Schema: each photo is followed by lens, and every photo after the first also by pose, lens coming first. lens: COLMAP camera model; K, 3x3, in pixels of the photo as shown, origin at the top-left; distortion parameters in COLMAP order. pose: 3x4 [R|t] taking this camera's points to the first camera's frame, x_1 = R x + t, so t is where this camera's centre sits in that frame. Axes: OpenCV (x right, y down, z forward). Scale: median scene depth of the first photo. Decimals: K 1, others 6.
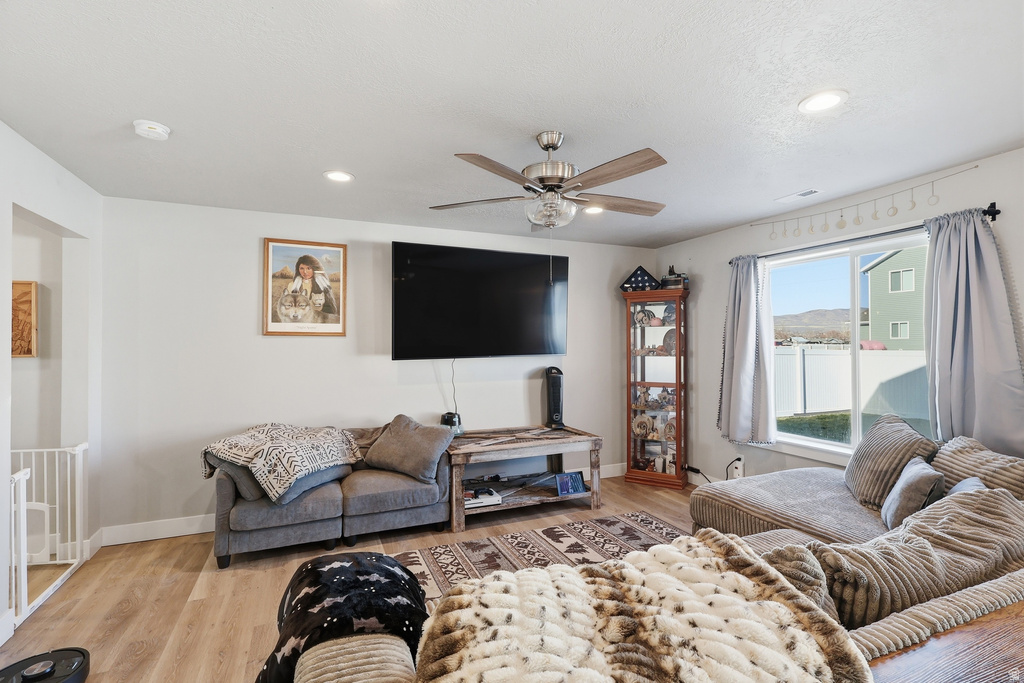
lens RADIAL K [[474.7, 0, 520.7], [0, 474.7, 343.6], [0, 0, 1]] dist [-0.010328, 0.001852]
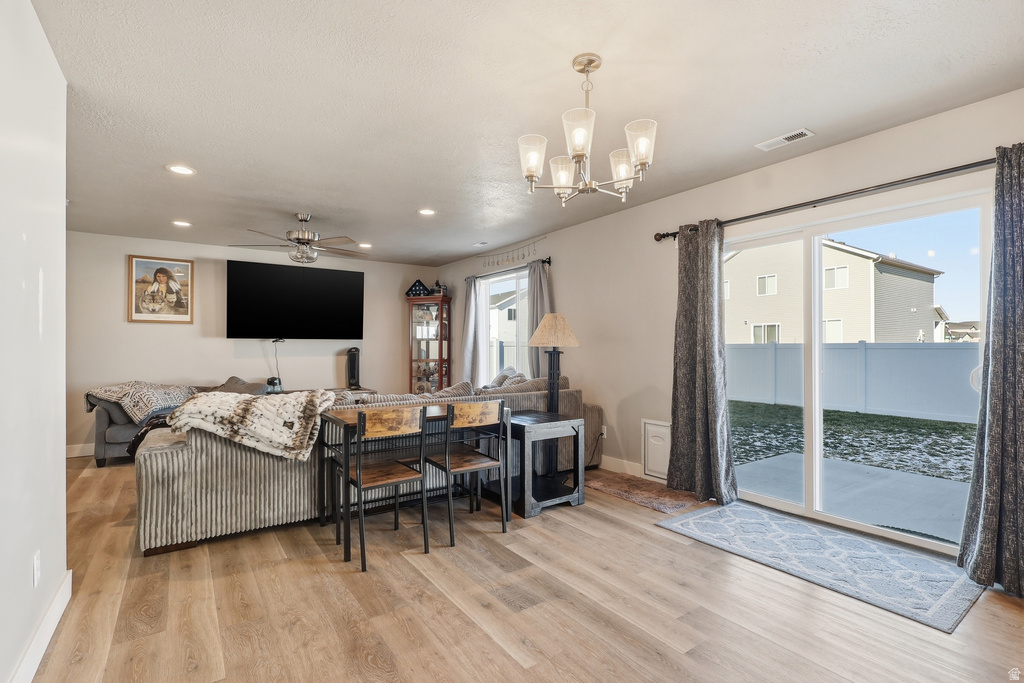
lens RADIAL K [[474.7, 0, 516.8], [0, 474.7, 345.9], [0, 0, 1]] dist [-0.010328, 0.001852]
pose [[0.980351, 0.001469, 0.197256, 0.325172], [-0.002718, 0.999978, 0.006059, 0.041722], [-0.197242, -0.006476, 0.980333, -0.628347]]
